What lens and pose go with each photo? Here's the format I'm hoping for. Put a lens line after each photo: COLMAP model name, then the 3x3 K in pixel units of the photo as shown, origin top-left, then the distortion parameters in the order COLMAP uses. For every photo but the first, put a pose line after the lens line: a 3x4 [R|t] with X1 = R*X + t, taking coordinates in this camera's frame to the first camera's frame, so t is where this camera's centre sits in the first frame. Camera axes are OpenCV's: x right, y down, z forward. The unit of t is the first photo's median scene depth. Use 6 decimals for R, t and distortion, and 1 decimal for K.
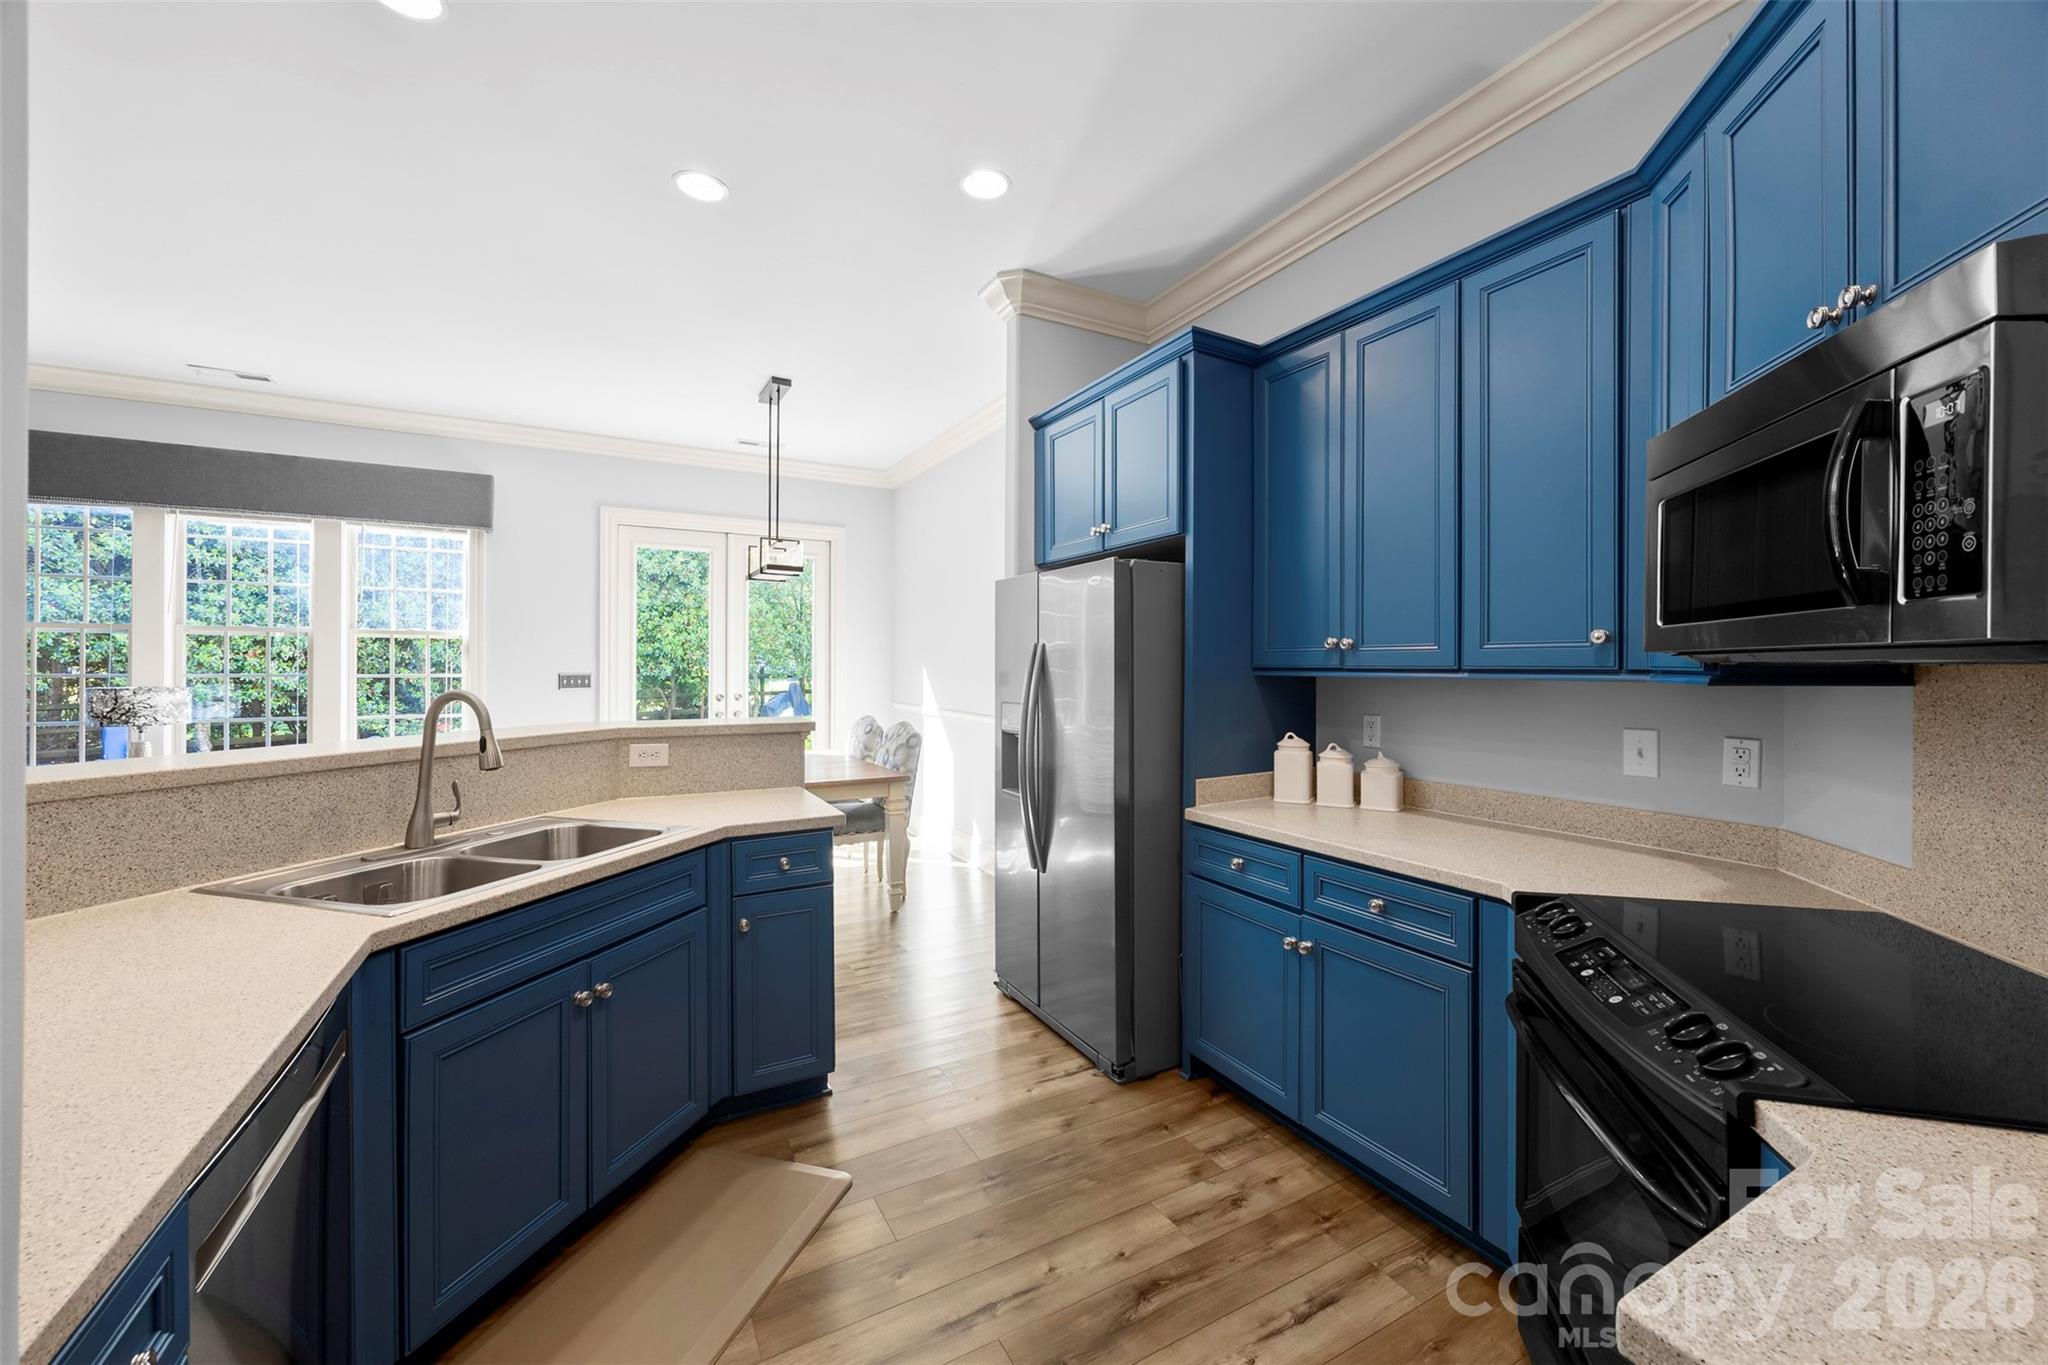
lens RADIAL K [[792.4, 0, 1031.8], [0, 792.4, 675.0], [0, 0, 1]] dist [-0.000936, 0.000314]
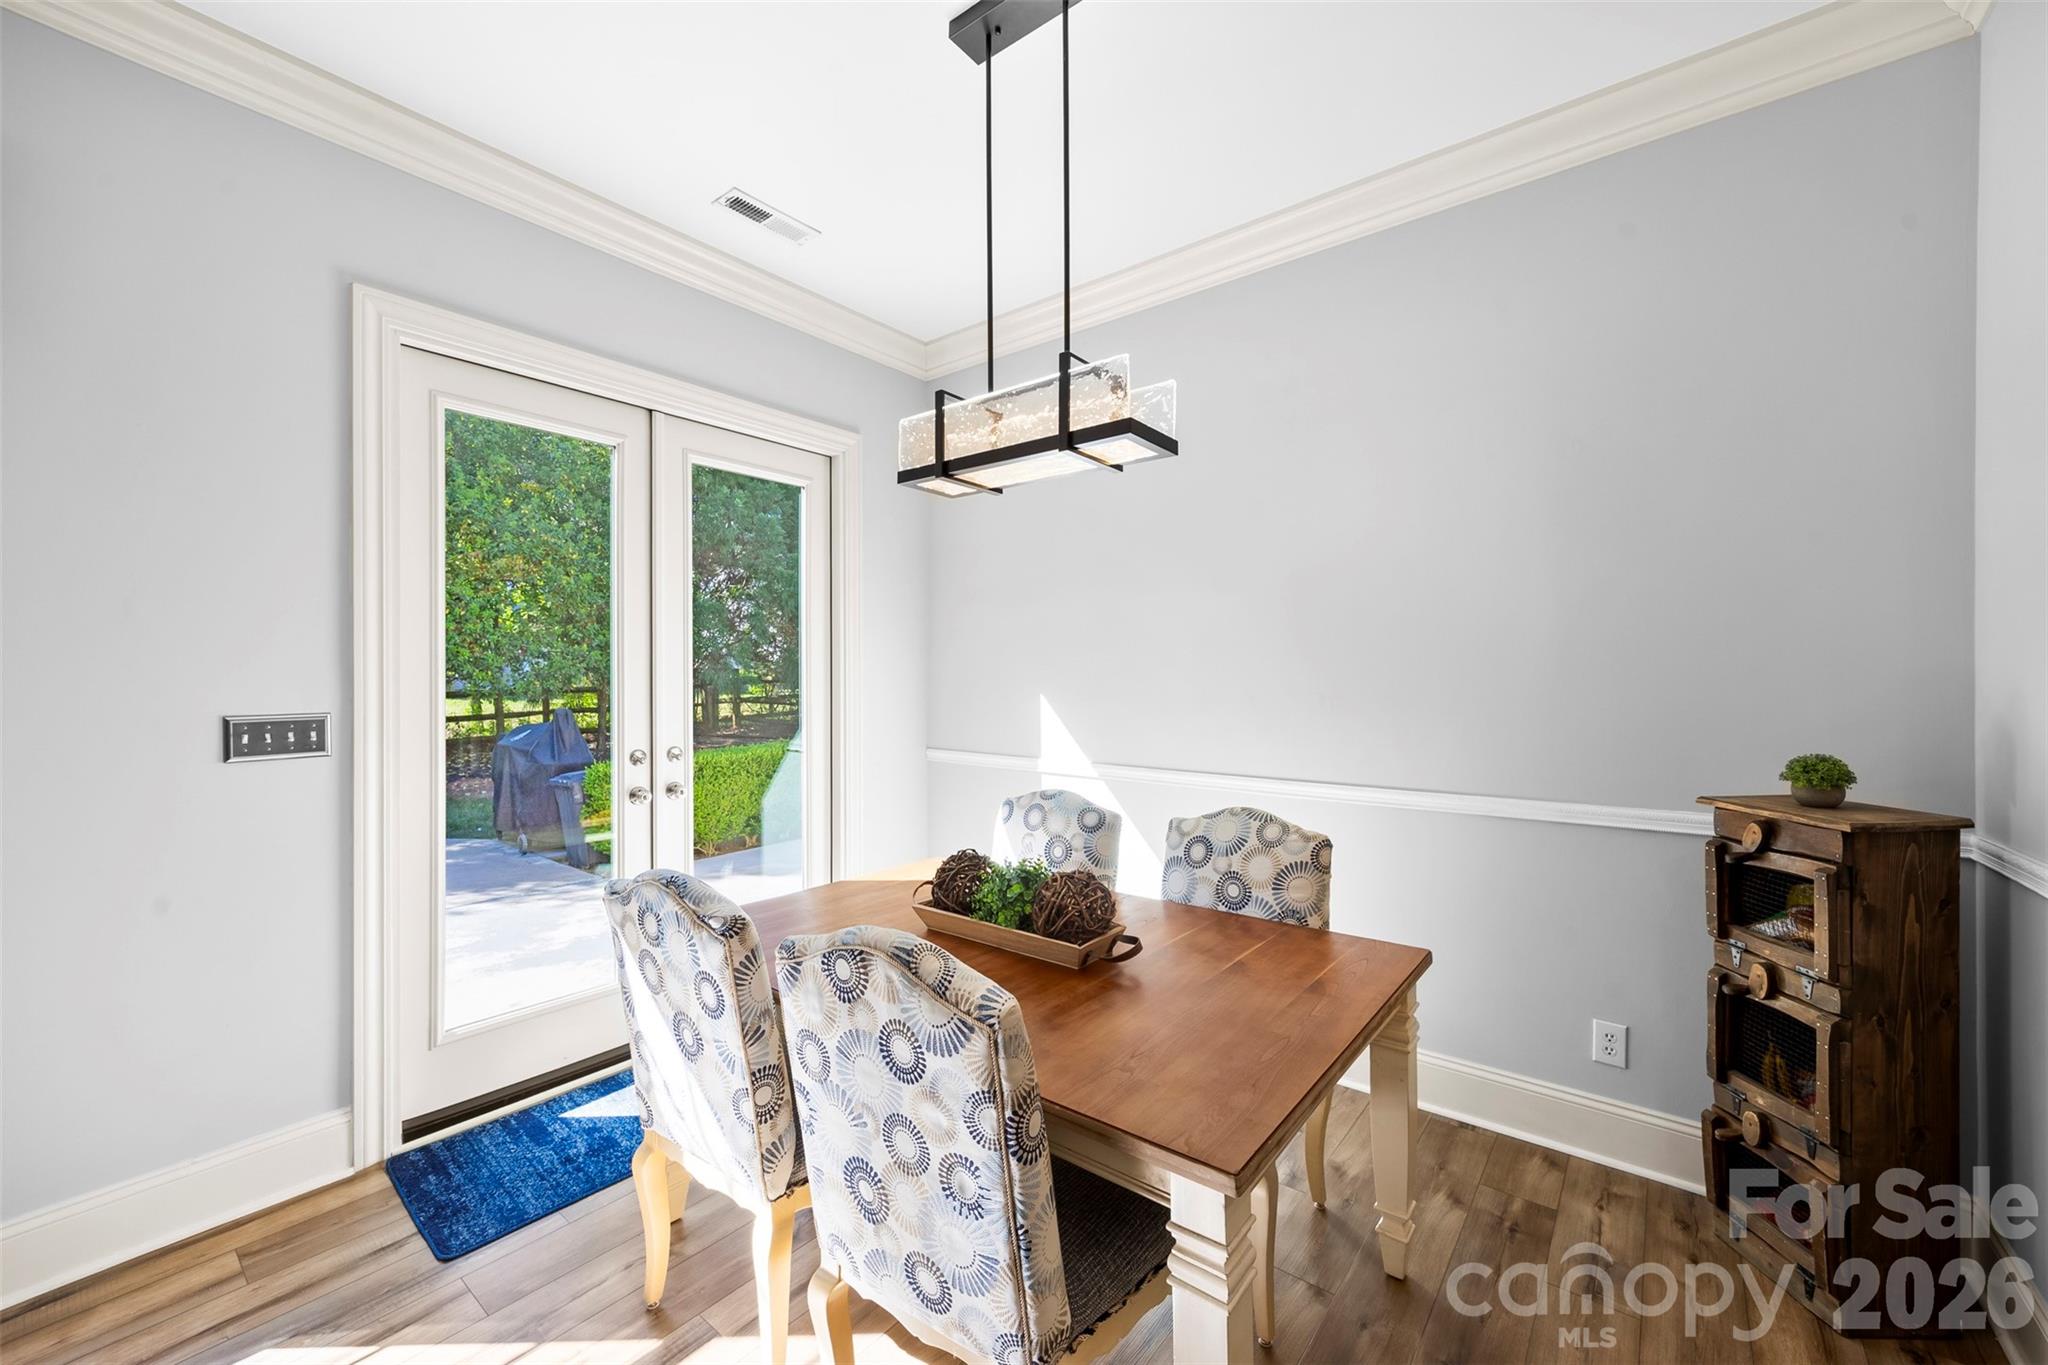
lens RADIAL K [[792.4, 0, 1017.1], [0, 792.4, 677.0], [0, 0, 1]] dist [-0.000936, 0.000314]
pose [[0.927274, 0.005557, 0.374342, -0.397345], [-0.000343, 0.999902, -0.013993, -0.014858], [-0.374383, 0.012847, 0.927185, 0.534462]]
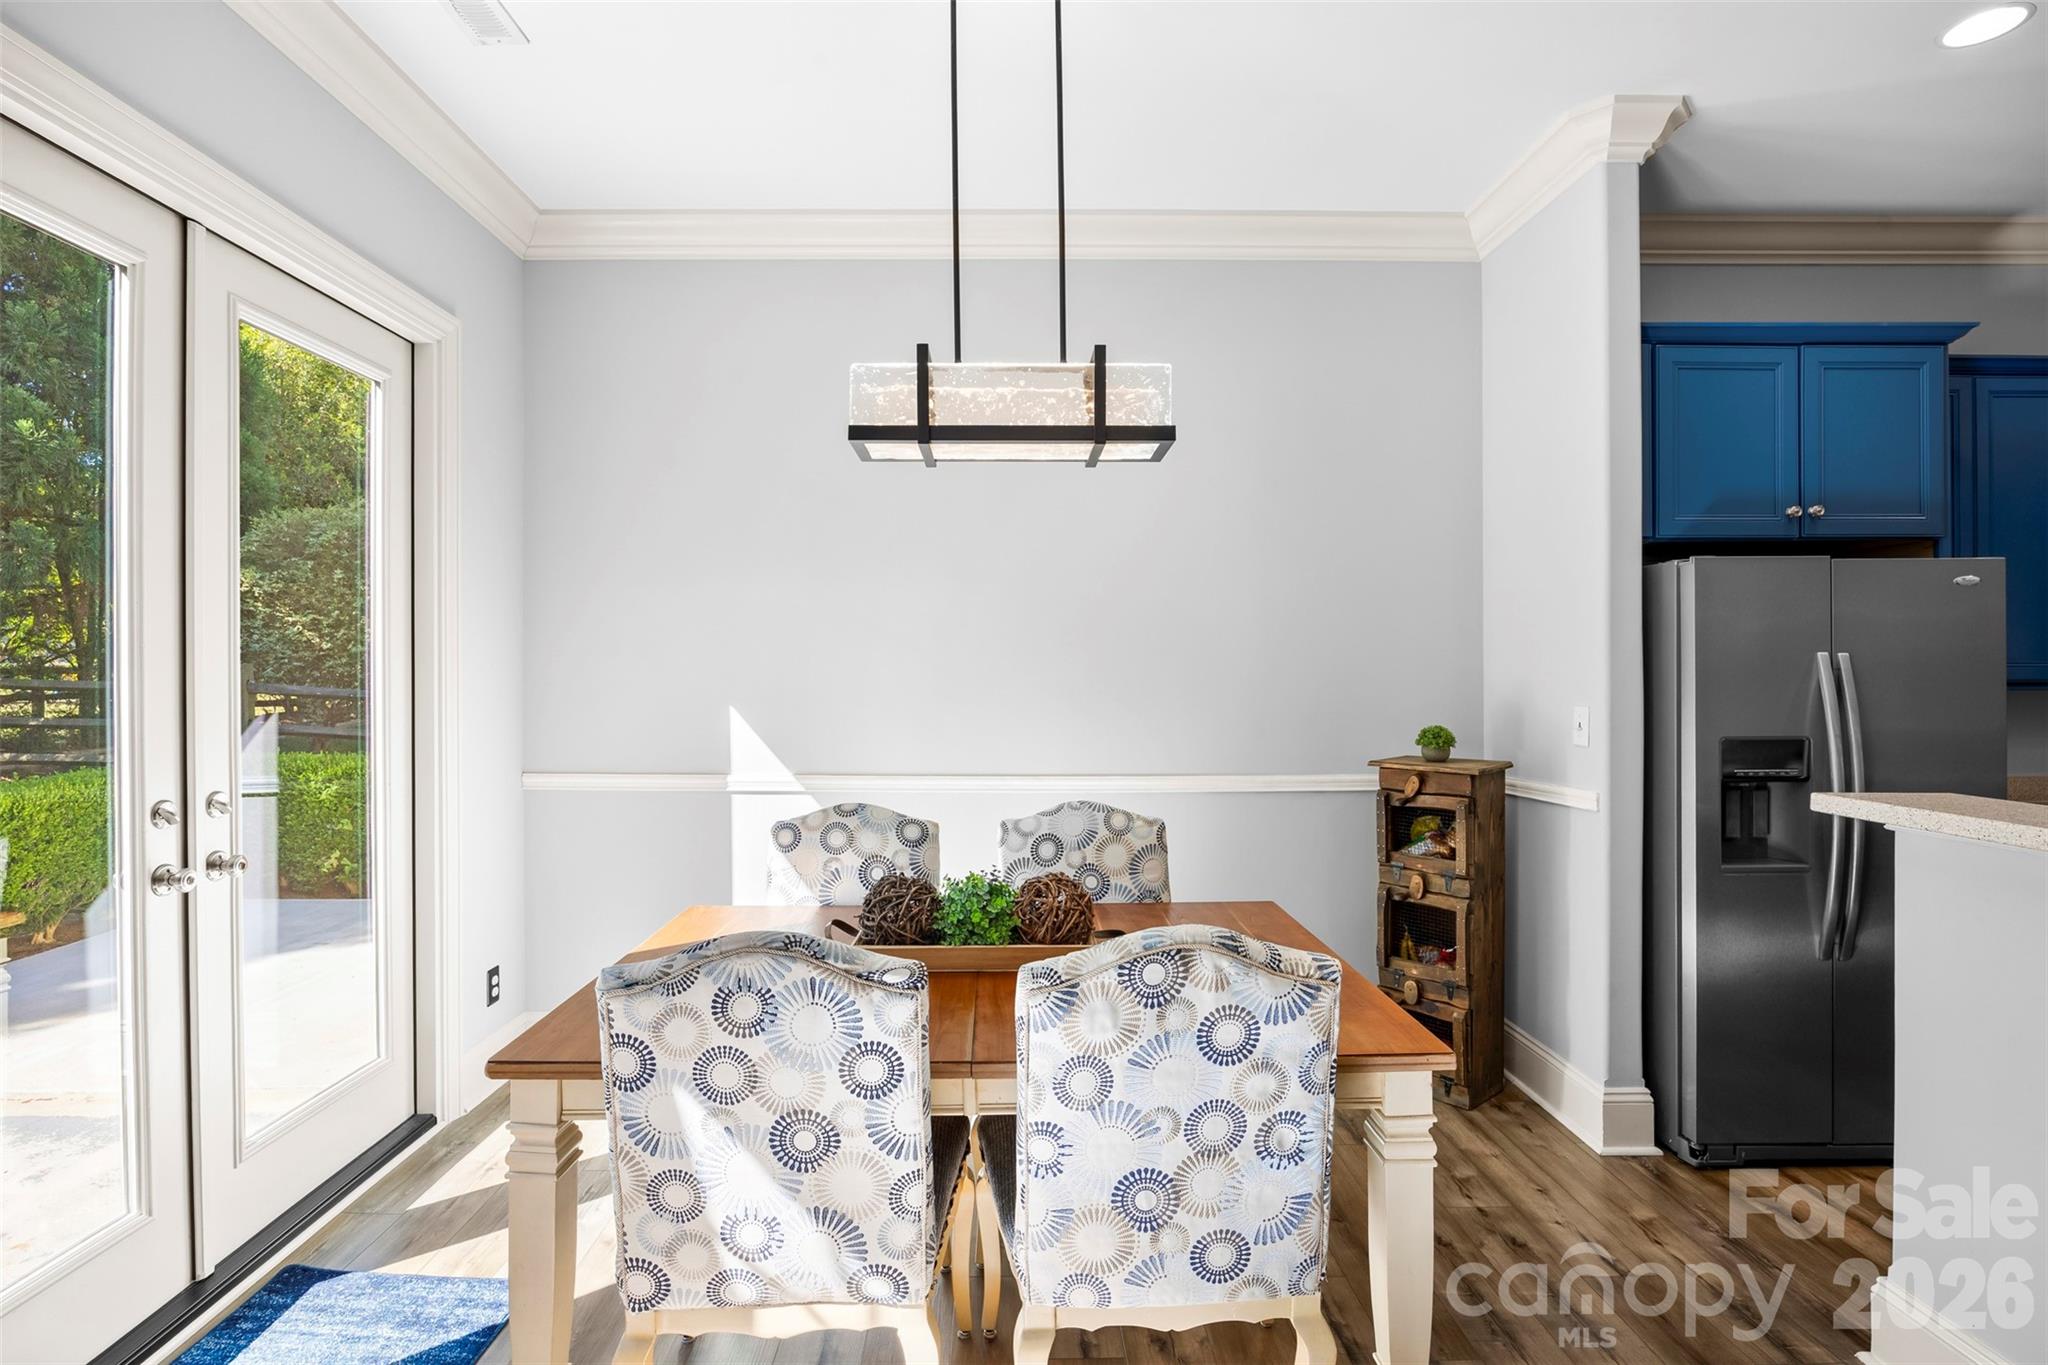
lens RADIAL K [[948.3, 0, 1025.7], [0, 948.3, 673.3], [0, 0, 1]] dist [-0.015718, 0.001441]
pose [[0.486993, 0.004589, 0.873394, -0.592848], [0.009326, 0.999902, -0.010454, -0.015425], [-0.873356, 0.013236, 0.486902, 0.658488]]
